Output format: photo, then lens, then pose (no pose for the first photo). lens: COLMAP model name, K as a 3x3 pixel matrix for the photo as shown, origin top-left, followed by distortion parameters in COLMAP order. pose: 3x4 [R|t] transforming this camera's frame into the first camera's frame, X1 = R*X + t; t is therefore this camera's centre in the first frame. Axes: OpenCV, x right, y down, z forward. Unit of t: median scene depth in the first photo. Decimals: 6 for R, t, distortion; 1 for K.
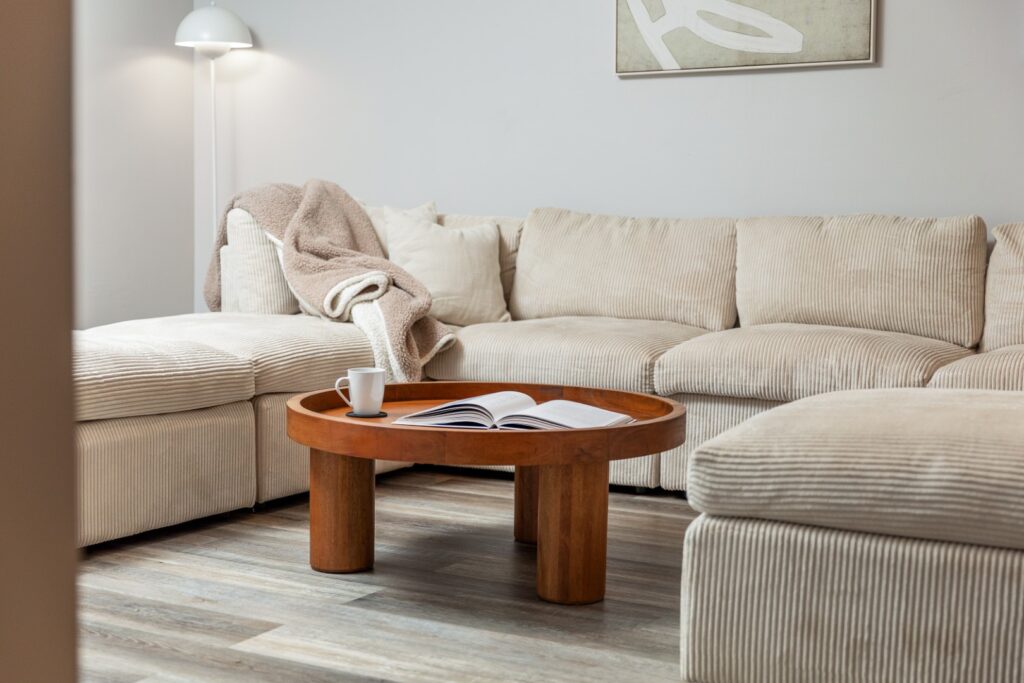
lens RADIAL K [[1402.0, 0, 512.0], [0, 1402.0, 341.5], [0, 0, 1]] dist [0.035095, 0.014765]
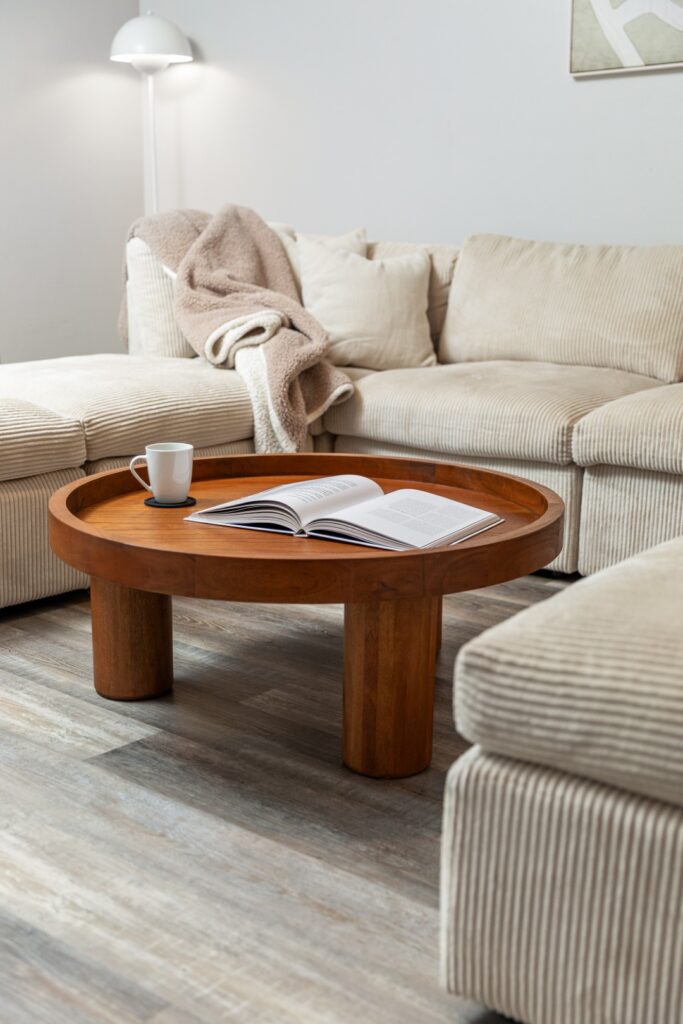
lens RADIAL K [[1245.3, 0, 341.5], [0, 1245.3, 512.0], [0, 0, 1]] dist [0.013787, -0.004885]
pose [[0.985703, 0.030764, -0.165663, 0.087922], [-0.009331, 0.991649, 0.128632, -0.027540], [0.168236, -0.125247, 0.977758, 0.244672]]
